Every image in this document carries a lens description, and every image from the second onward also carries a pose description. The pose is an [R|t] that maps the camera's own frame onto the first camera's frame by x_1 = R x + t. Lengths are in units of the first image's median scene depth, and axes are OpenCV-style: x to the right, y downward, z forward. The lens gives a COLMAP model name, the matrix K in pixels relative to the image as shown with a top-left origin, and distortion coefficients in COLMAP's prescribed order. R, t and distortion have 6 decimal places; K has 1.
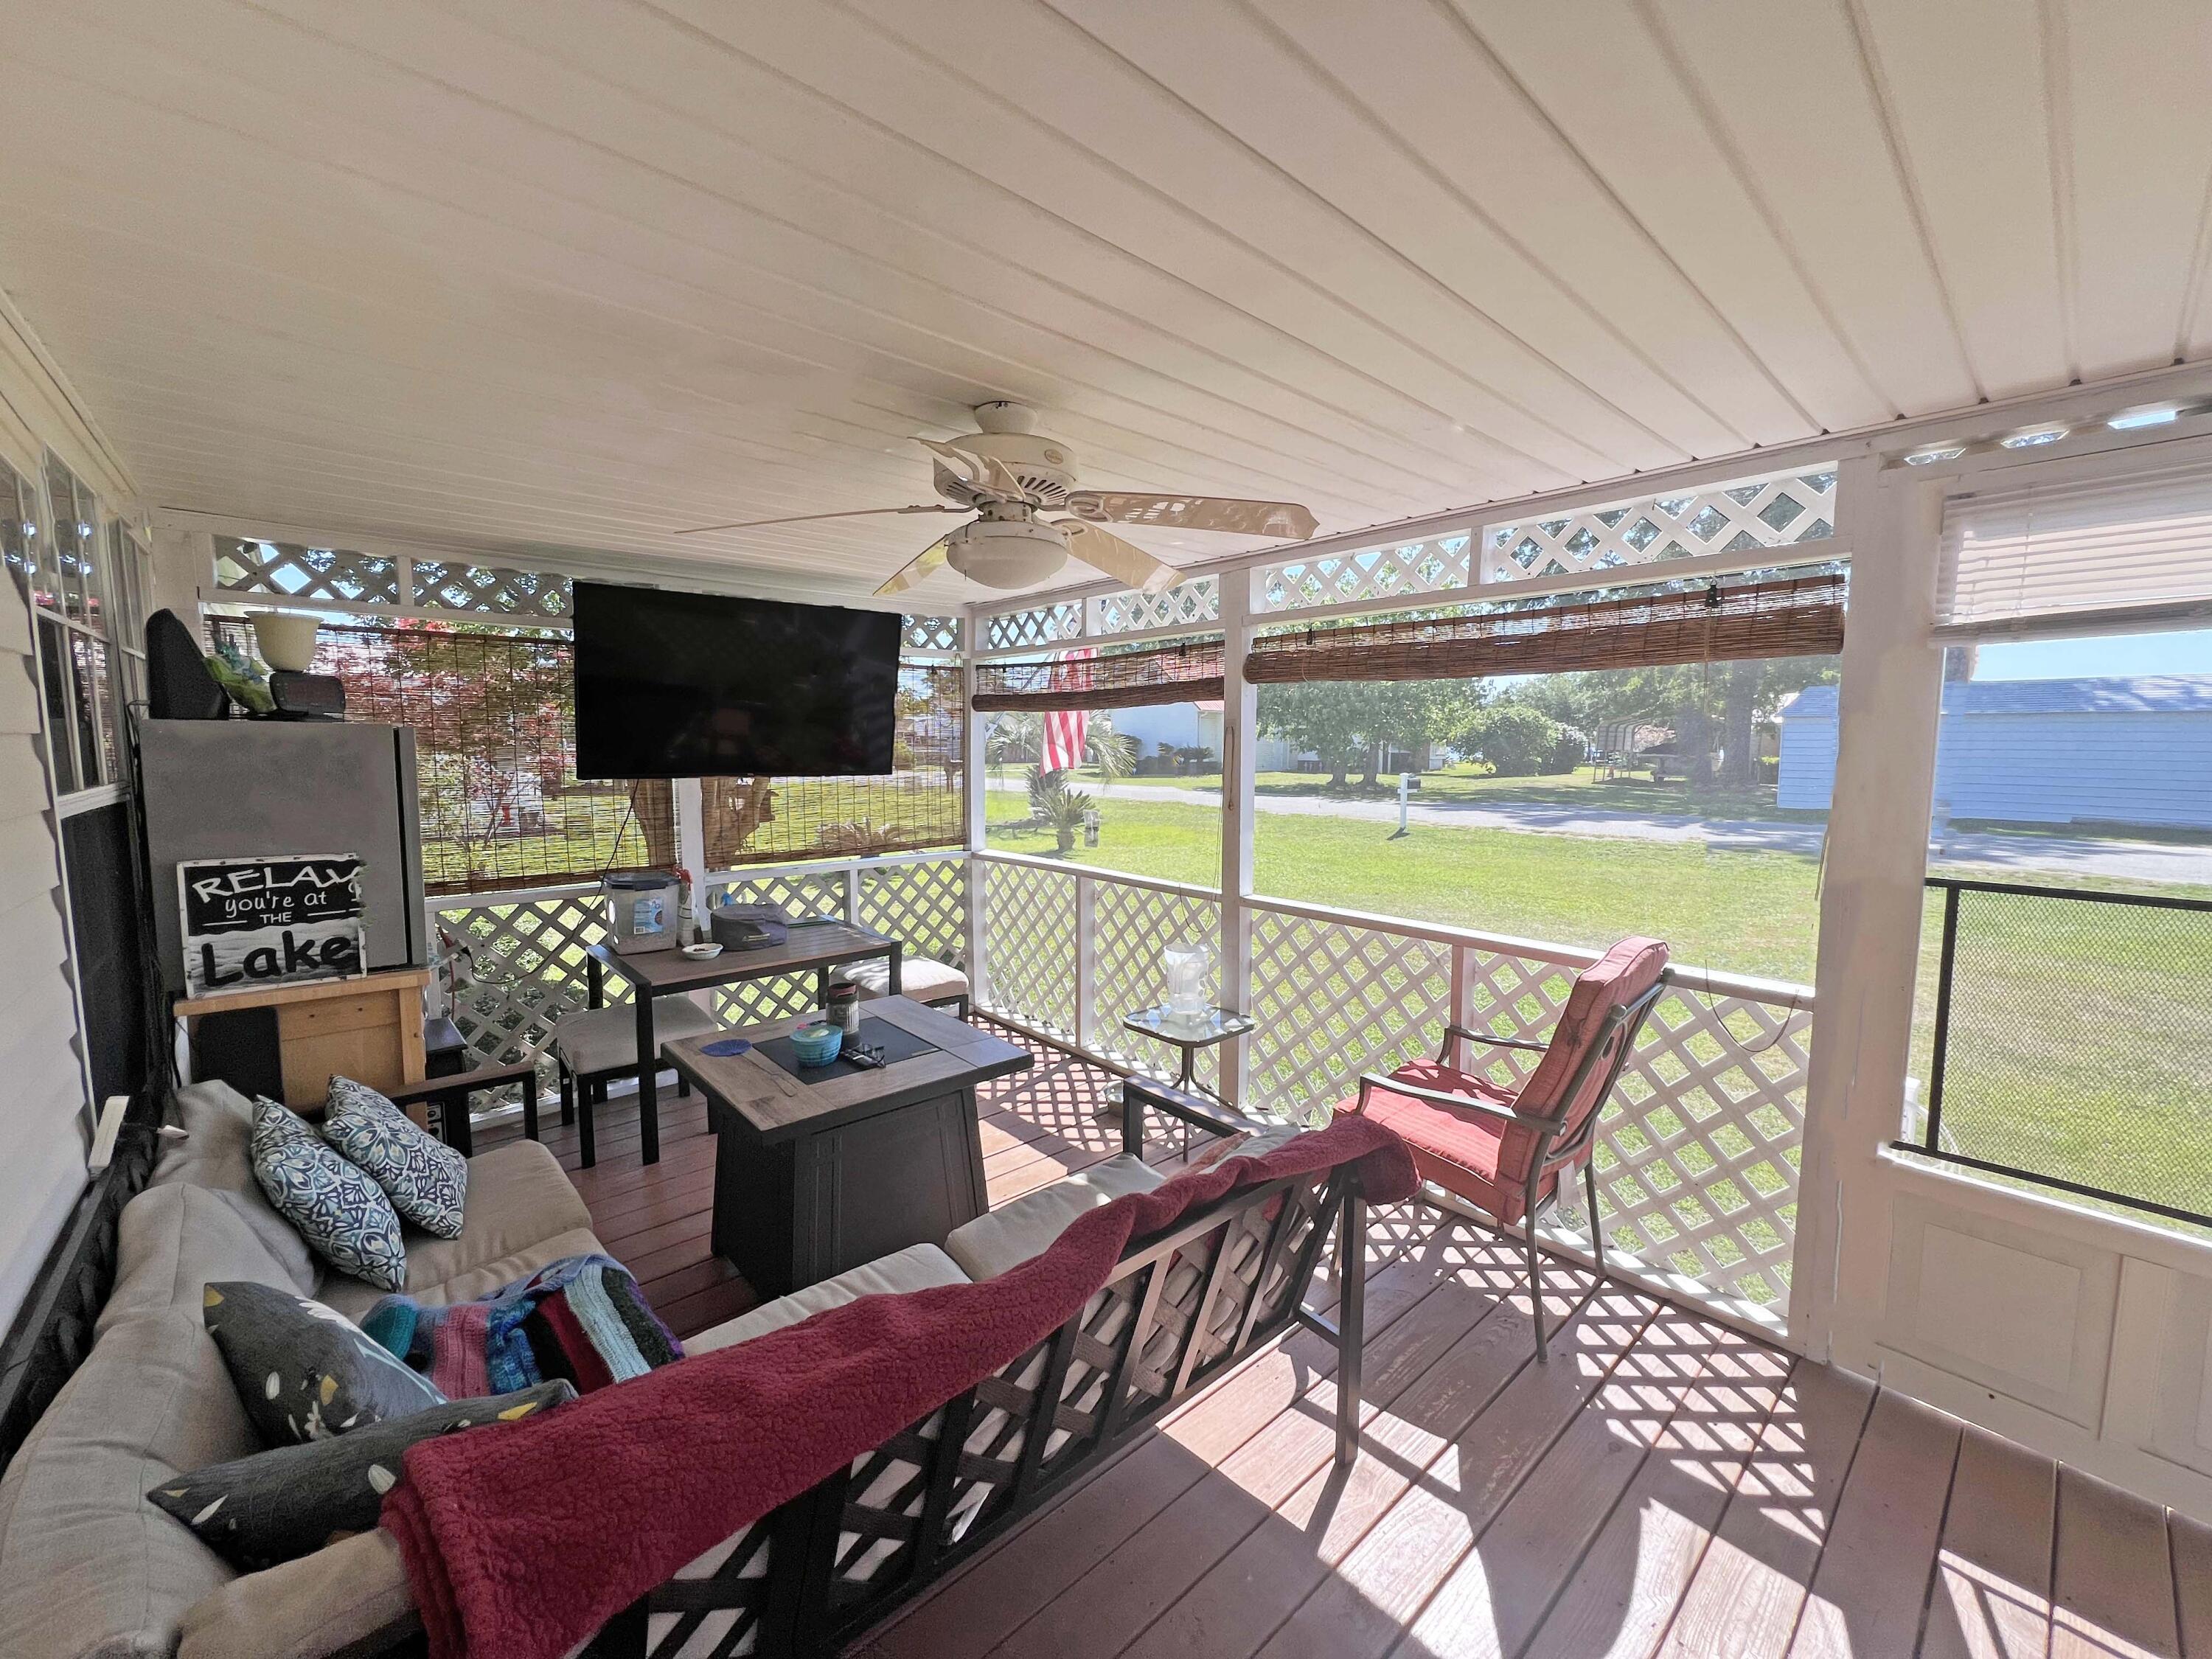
lens RADIAL K [[882.0, 0, 1116.3], [0, 882.0, 821.7], [0, 0, 1]] dist [-0.002671, 0.000027]
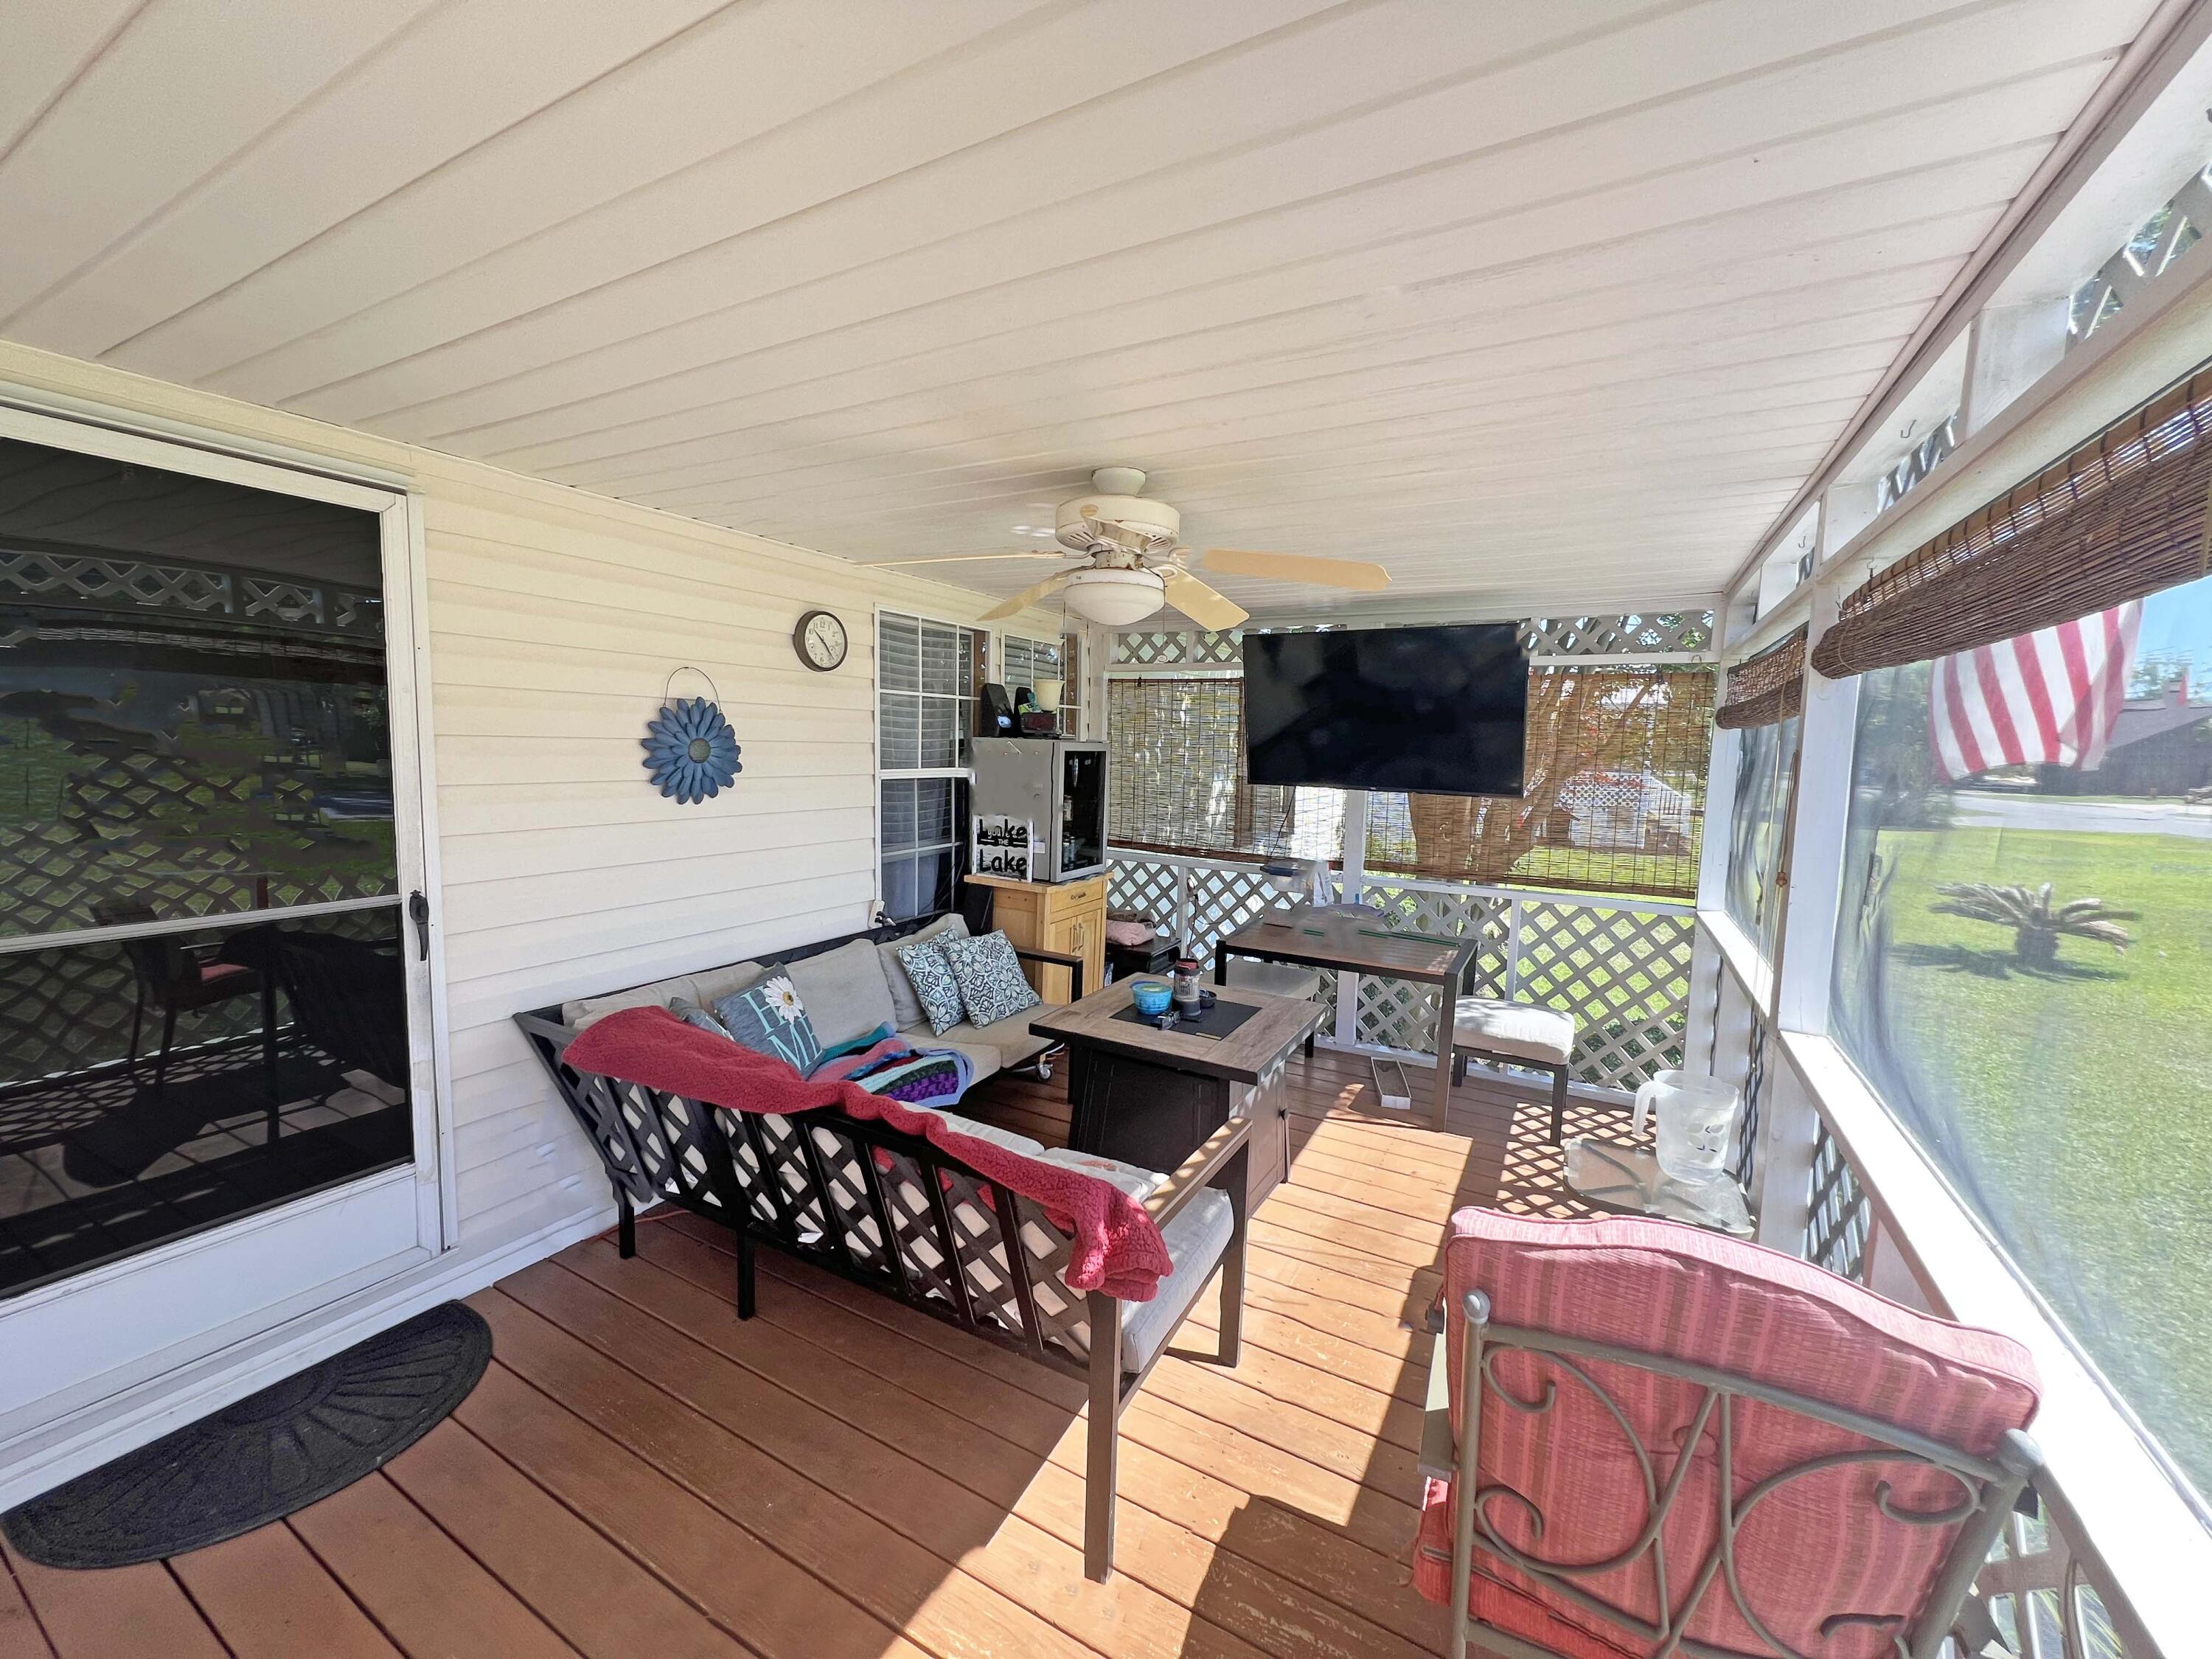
lens RADIAL K [[882.0, 0, 1113.0], [0, 882.0, 827.7], [0, 0, 1]] dist [-0.002671, 0.000027]
pose [[0.324748, 0.102951, -0.940181, 0.900064], [-0.113525, 0.991114, 0.069315, -0.079842], [0.938963, 0.084224, 0.333550, 0.570715]]
